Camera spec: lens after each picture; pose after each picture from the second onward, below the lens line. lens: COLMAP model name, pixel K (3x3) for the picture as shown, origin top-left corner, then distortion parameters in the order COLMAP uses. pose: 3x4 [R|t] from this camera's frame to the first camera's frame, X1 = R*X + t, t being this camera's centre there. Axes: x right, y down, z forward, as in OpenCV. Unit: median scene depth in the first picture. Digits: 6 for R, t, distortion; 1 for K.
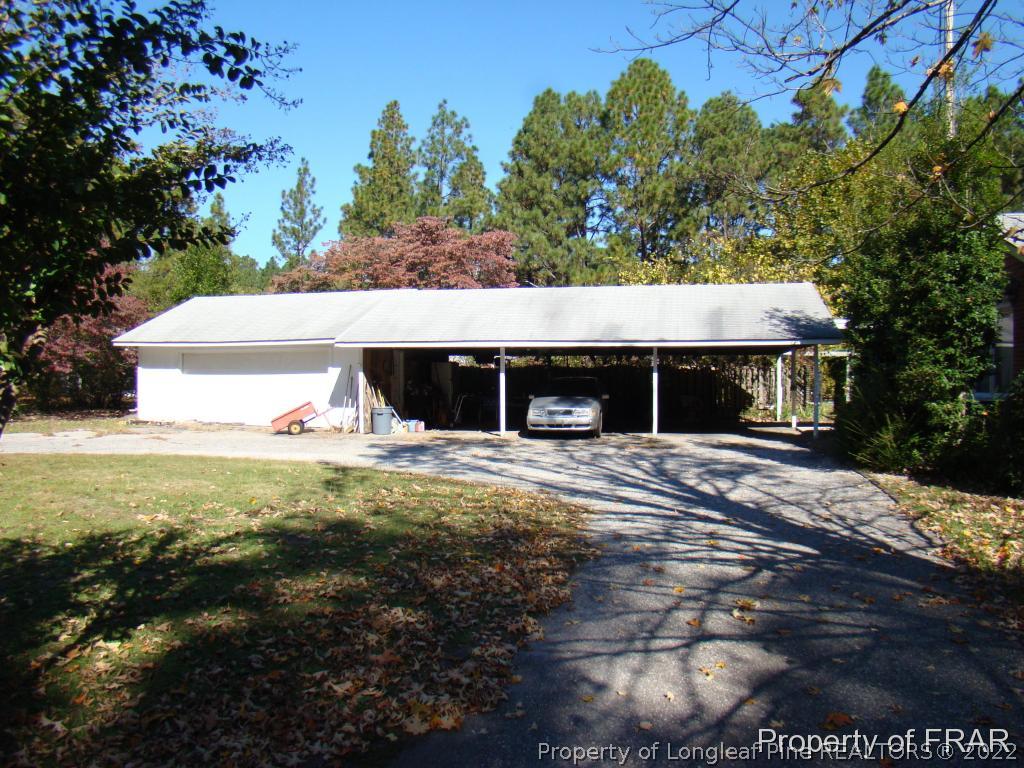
lens RADIAL K [[774.2, 0, 512.0], [0, 774.2, 384.0], [0, 0, 1]] dist [-0.181912, 0.101000]
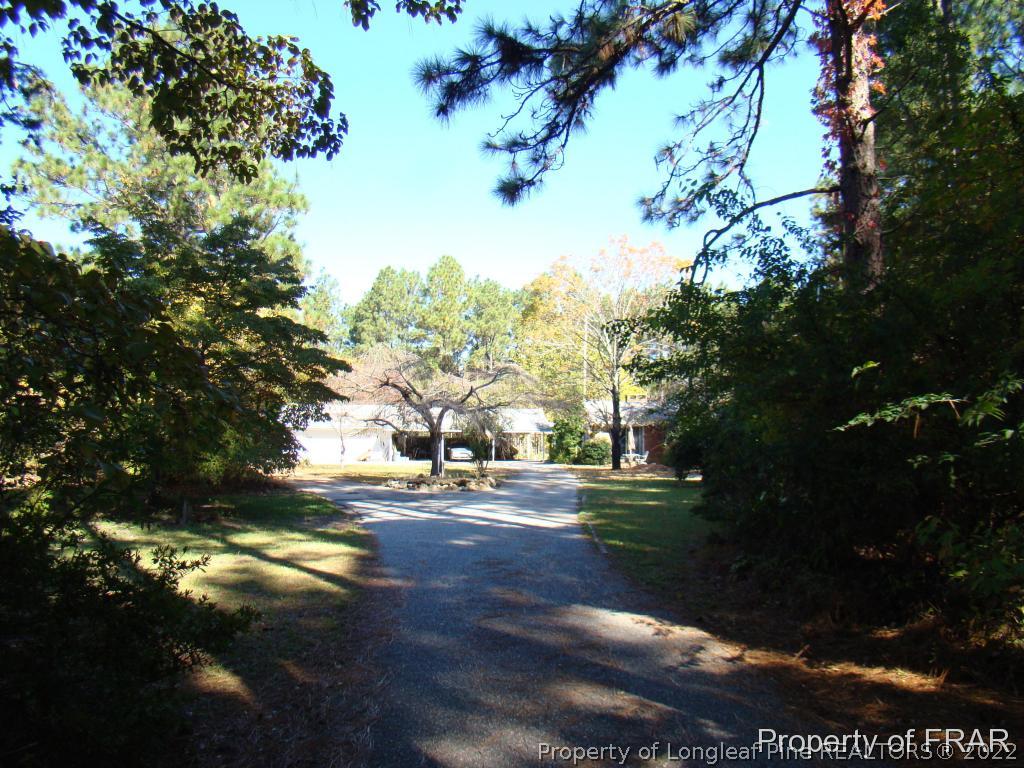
lens RADIAL K [[774.2, 0, 512.0], [0, 774.2, 384.0], [0, 0, 1]] dist [-0.181912, 0.101000]
pose [[0.937944, 0.031581, 0.345346, -1.368772], [-0.002162, 0.996358, -0.085245, 0.037689], [-0.346780, 0.079209, 0.934596, -3.233163]]
